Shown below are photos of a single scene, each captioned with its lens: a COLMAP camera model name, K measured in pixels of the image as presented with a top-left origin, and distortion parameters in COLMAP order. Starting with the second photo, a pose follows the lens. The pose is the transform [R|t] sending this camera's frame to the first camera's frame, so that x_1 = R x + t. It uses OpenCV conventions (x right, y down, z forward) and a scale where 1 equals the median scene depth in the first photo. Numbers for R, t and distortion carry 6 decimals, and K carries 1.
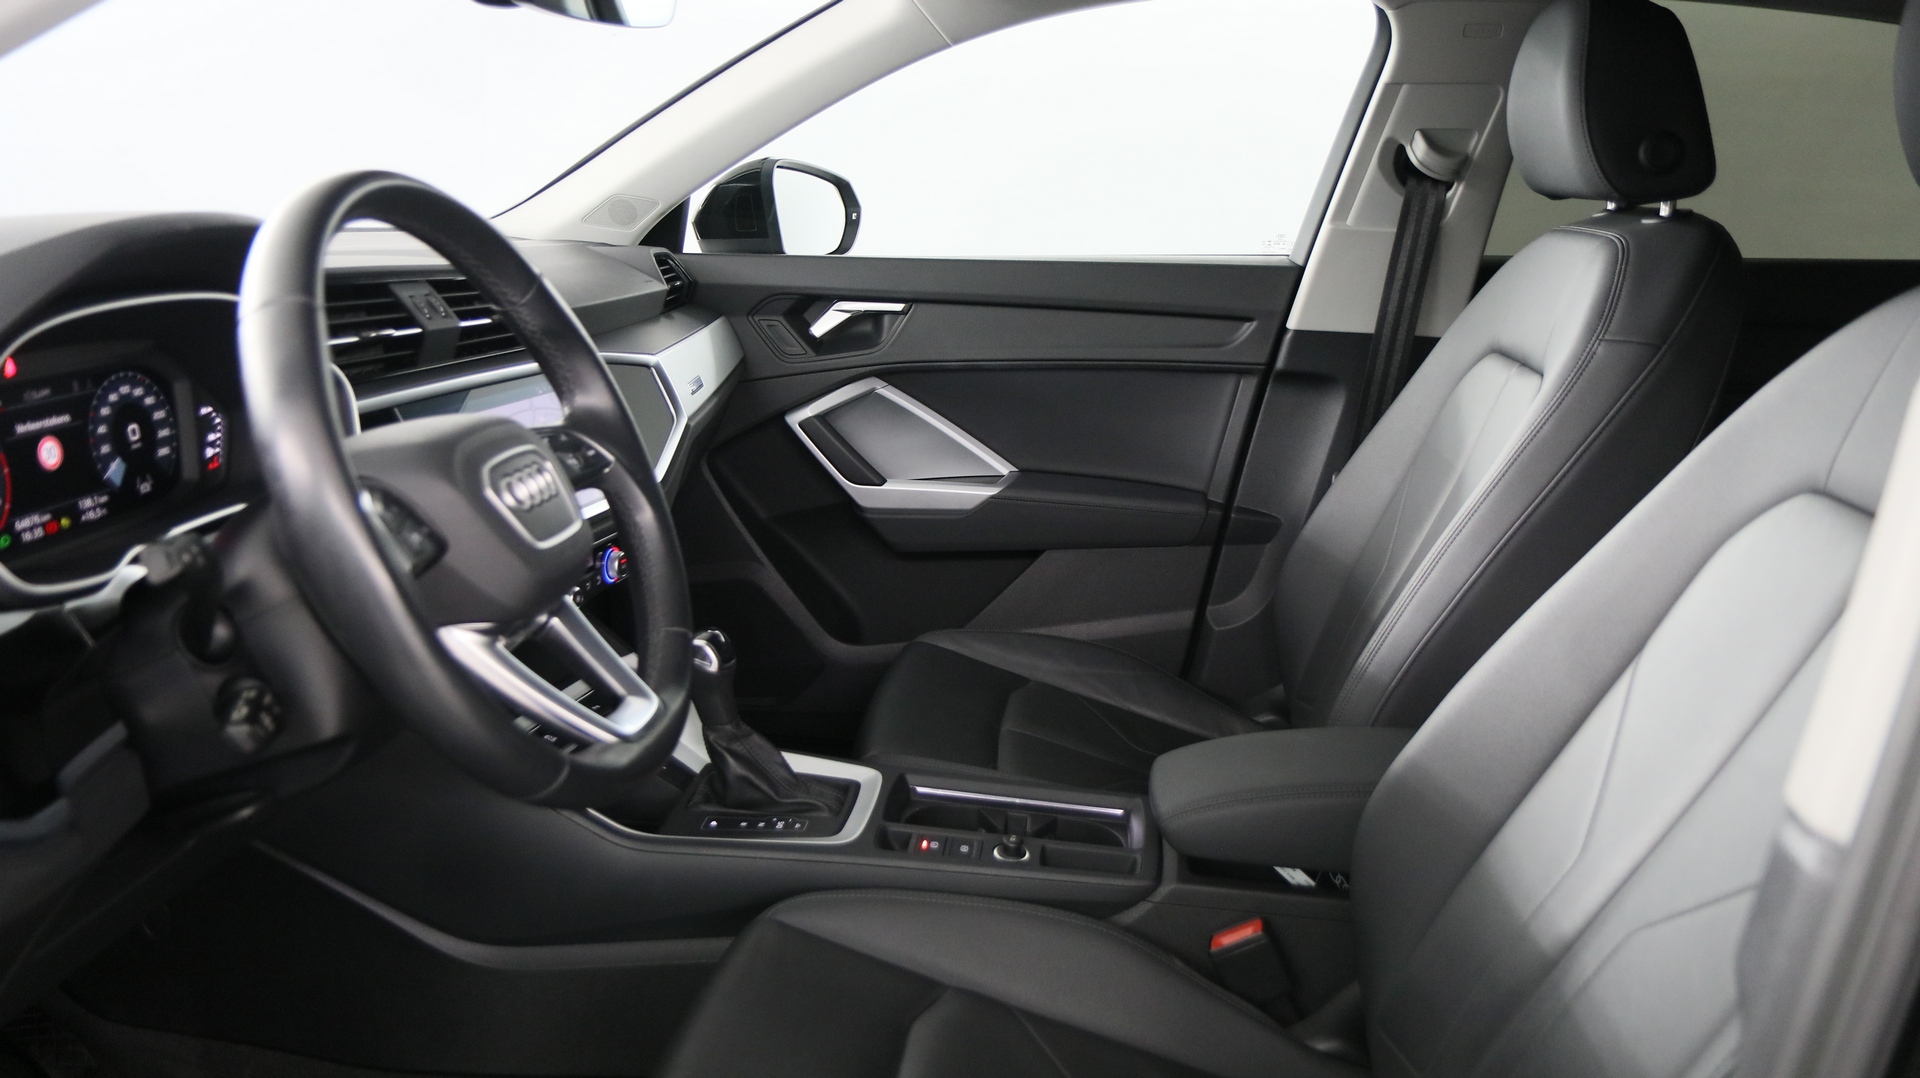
lens RADIAL K [[1465.5, 0, 960.0], [0, 1465.5, 539.0], [0, 0, 1]] dist [-0.001875, 0.003526]
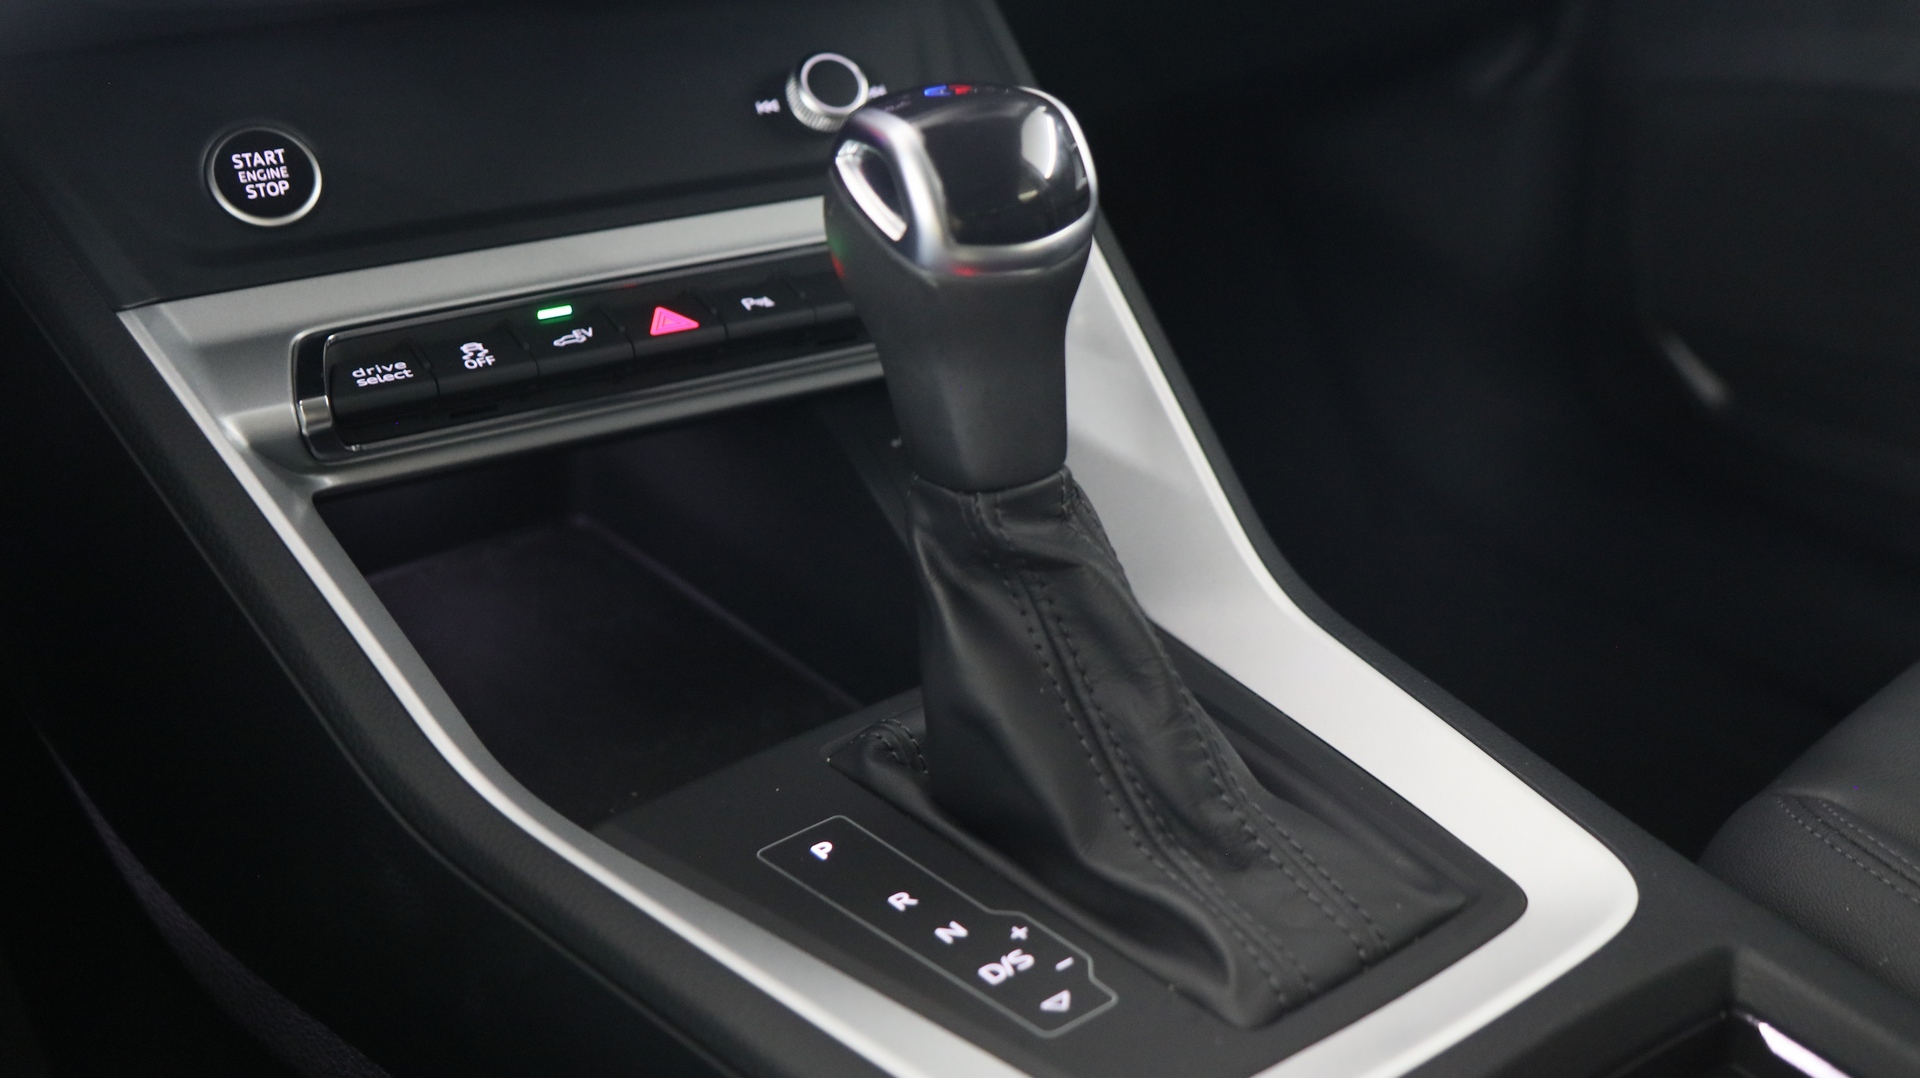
lens RADIAL K [[2340.8, 0, 960.0], [0, 2340.8, 539.0], [0, 0, 1]] dist [0.030353, 0.024918]
pose [[0.712515, 0.311249, -0.628846, 0.110923], [-0.181068, 0.947437, 0.263777, 0.040205], [0.677892, -0.074081, 0.731420, 0.915067]]
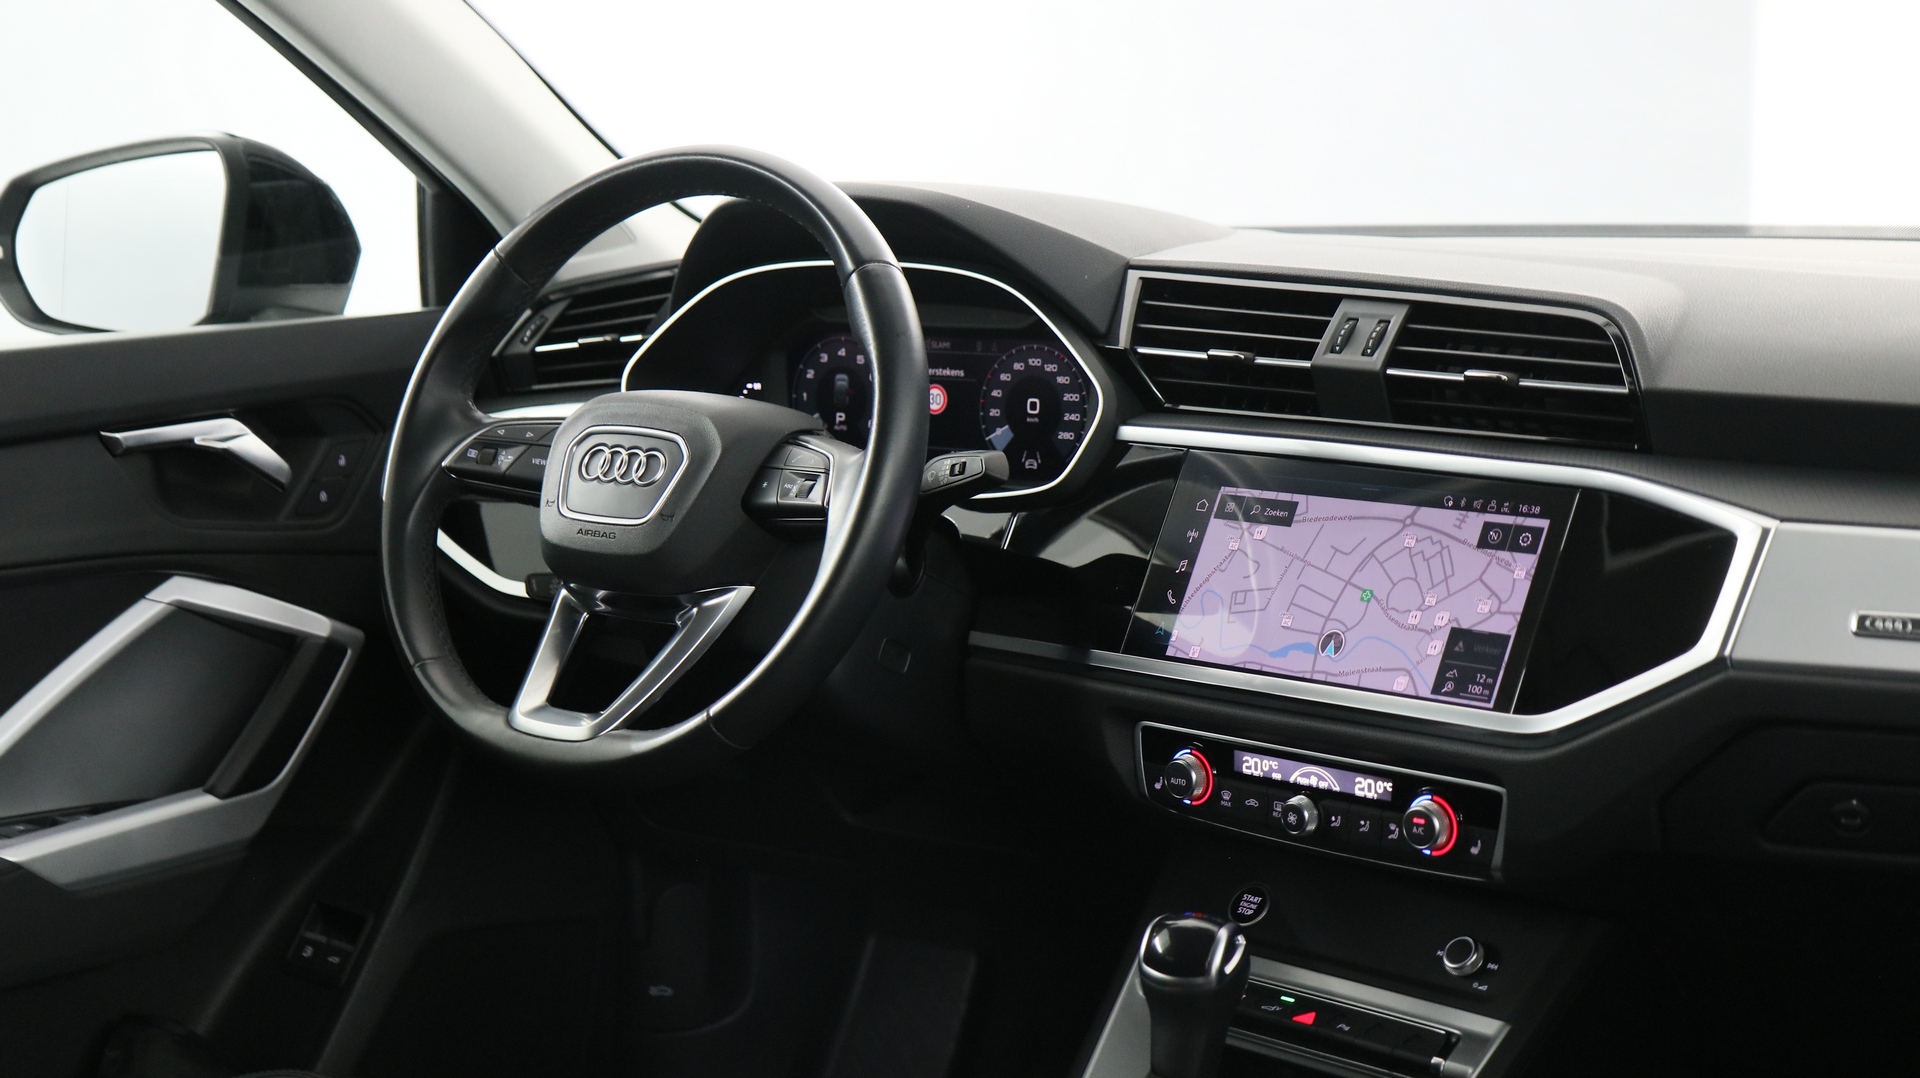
lens RADIAL K [[2860.7, 0, 960.0], [0, 2860.7, 539.0], [0, 0, 1]] dist [-0.009889, 0.083733]
pose [[-0.500847, 0.126296, -0.856272, 1.063344], [-0.201391, 0.945140, 0.257200, -0.452229], [0.841780, 0.301263, -0.447935, 1.771347]]
